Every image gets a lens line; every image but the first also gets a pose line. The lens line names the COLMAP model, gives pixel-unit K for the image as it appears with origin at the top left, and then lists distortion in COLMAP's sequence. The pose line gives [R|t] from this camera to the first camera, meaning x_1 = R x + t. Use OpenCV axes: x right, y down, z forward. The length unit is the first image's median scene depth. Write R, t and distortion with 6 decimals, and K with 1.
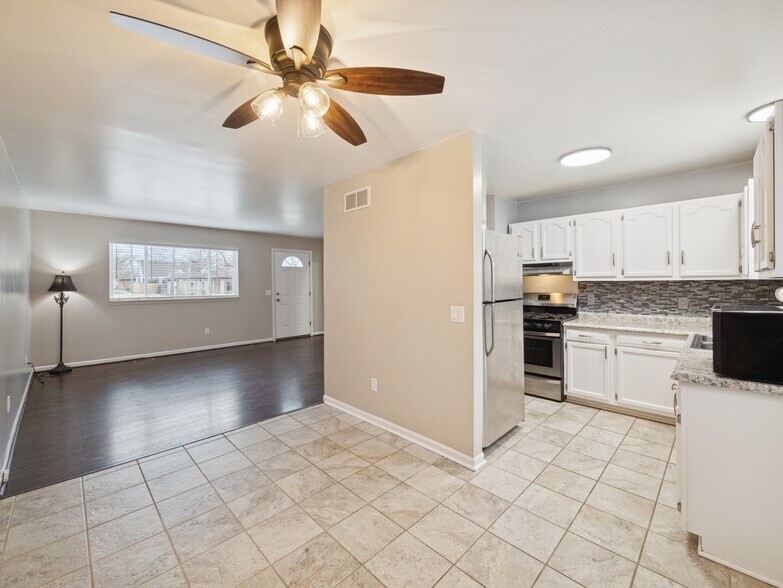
lens RADIAL K [[330.6, 0, 381.4], [0, 330.6, 287.0], [0, 0, 1]] dist [-0.005642, 0.000547]
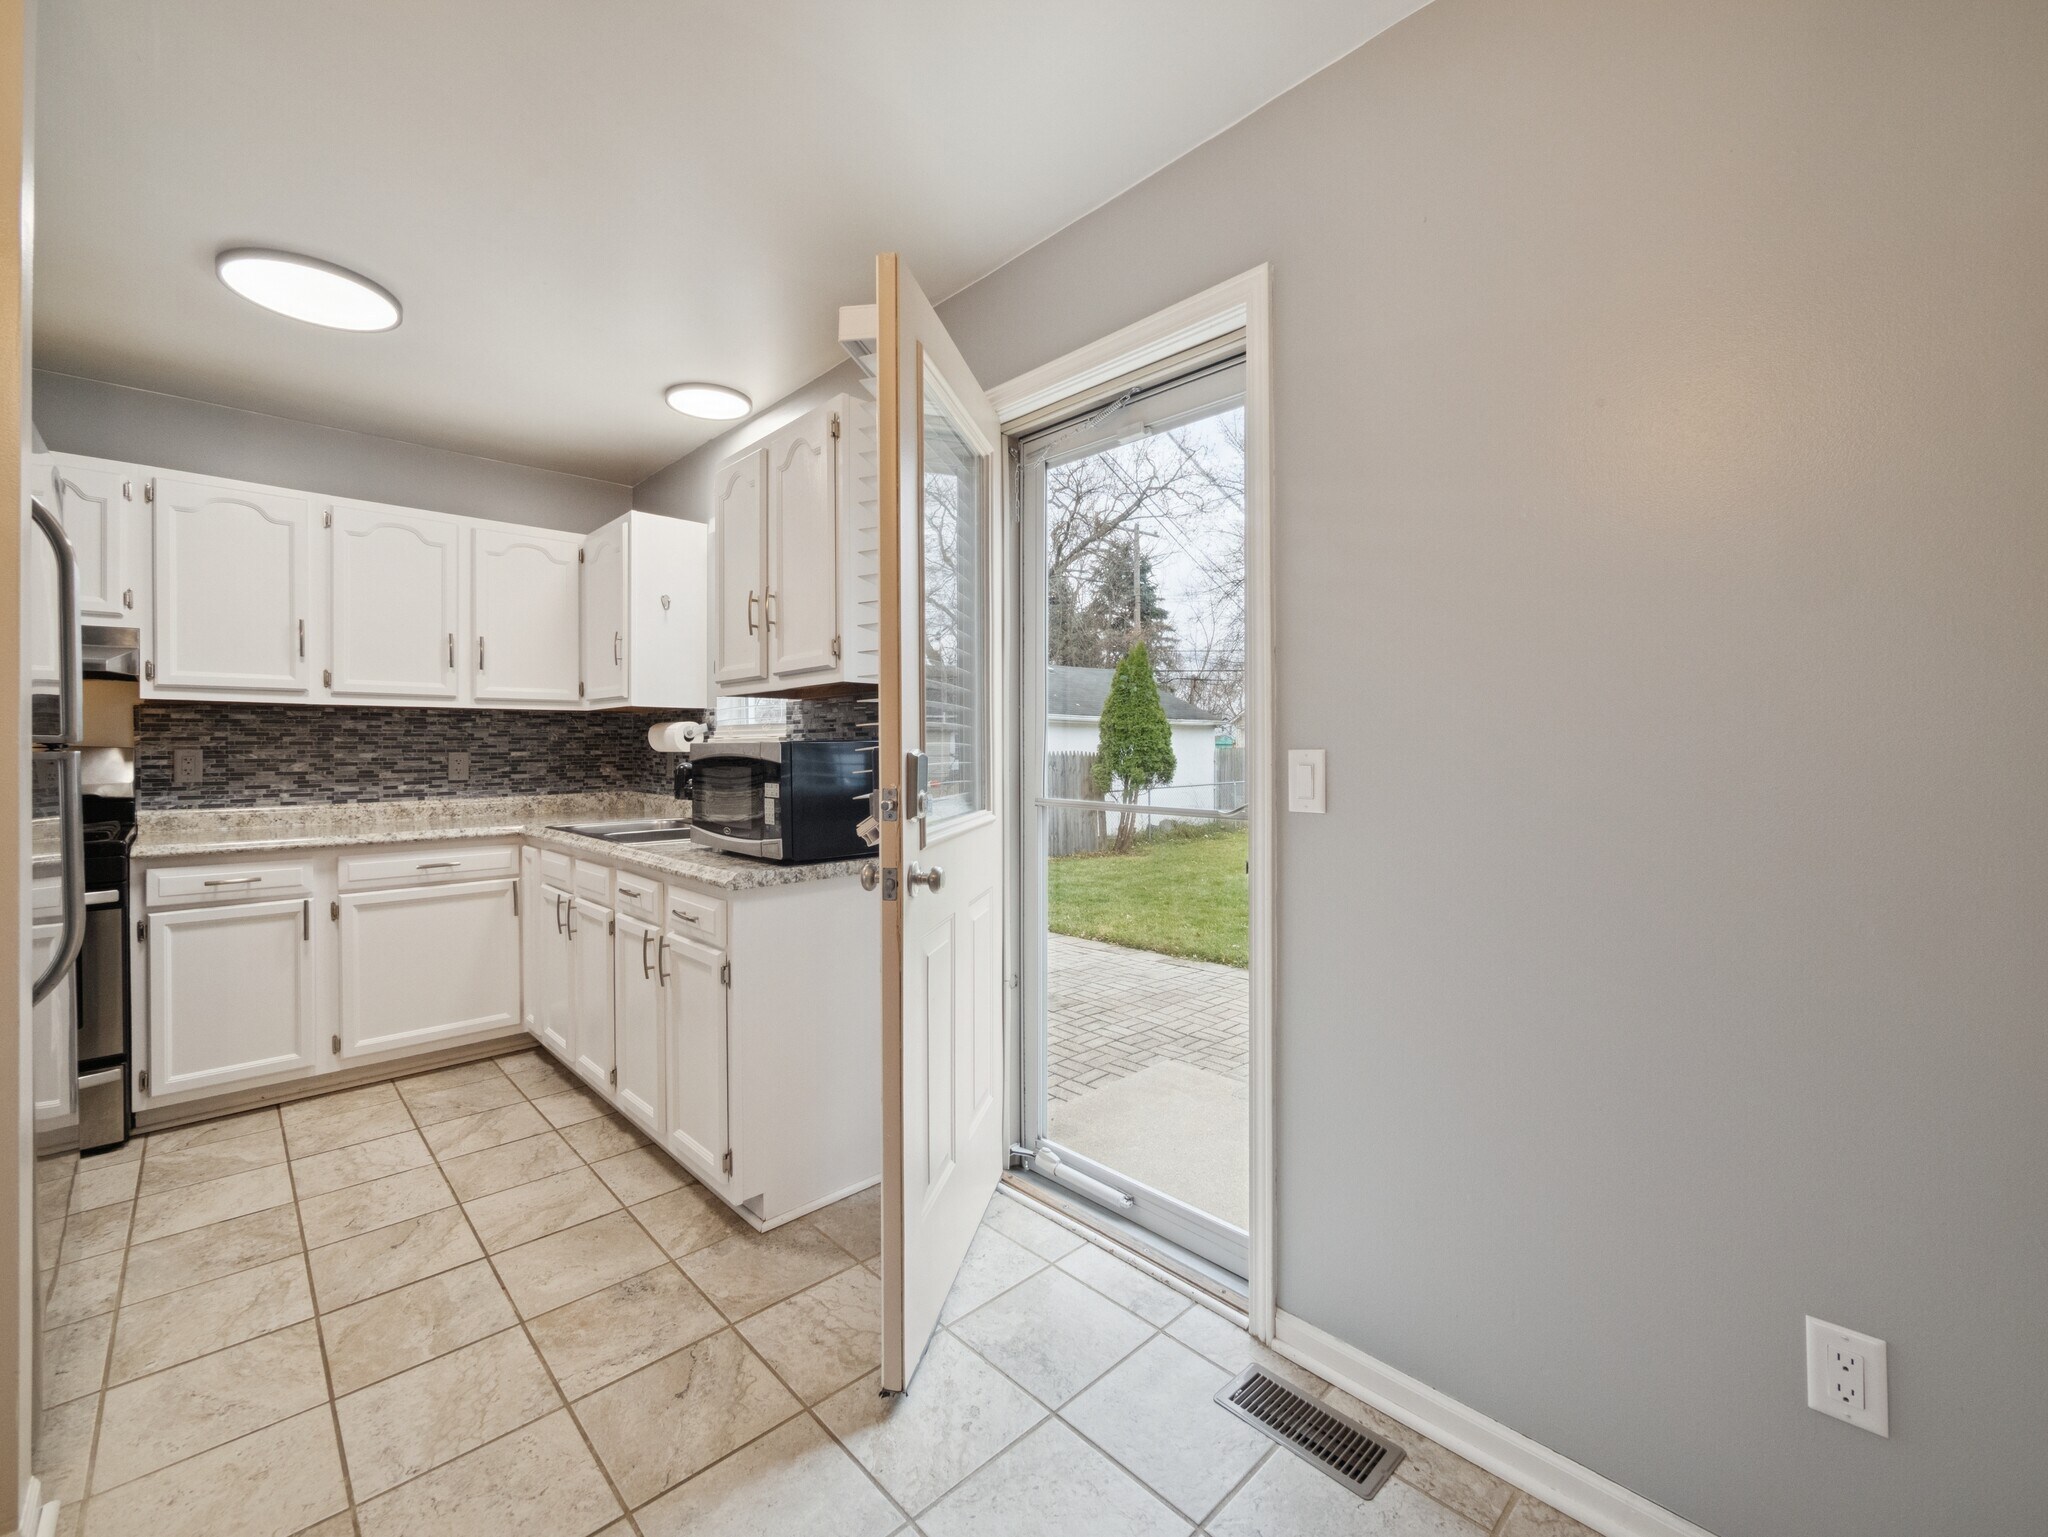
lens RADIAL K [[864.8, 0, 1033.8], [0, 864.8, 752.6], [0, 0, 1]] dist [-0.005642, 0.000547]
pose [[0.000882, 0.005052, 0.999987, -0.170812], [0.015151, 0.999872, -0.005065, 0.049563], [-0.999885, 0.015155, 0.000805, 0.284252]]
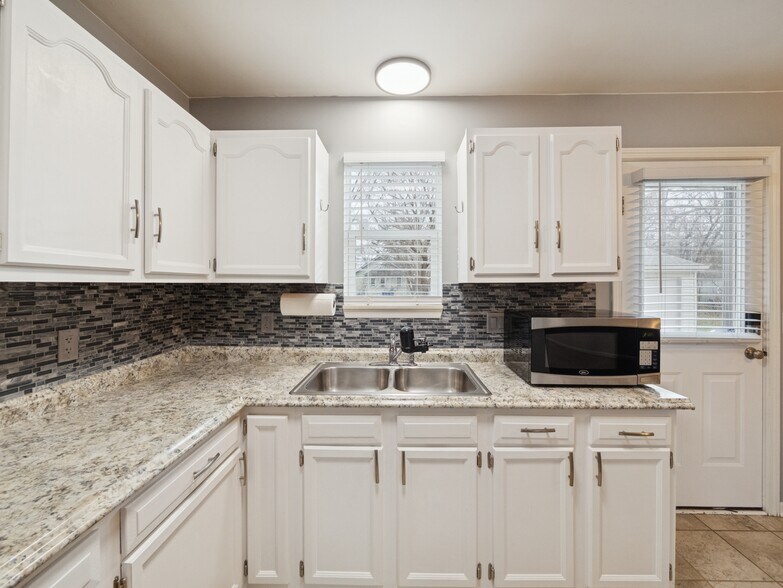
lens RADIAL K [[330.6, 0, 394.6], [0, 330.6, 288.5], [0, 0, 1]] dist [-0.005642, 0.000547]
pose [[-0.706629, -0.001874, 0.707582, 0.411579], [0.012482, 0.999808, 0.015114, -0.015572], [-0.707474, 0.019512, -0.706470, 1.027566]]
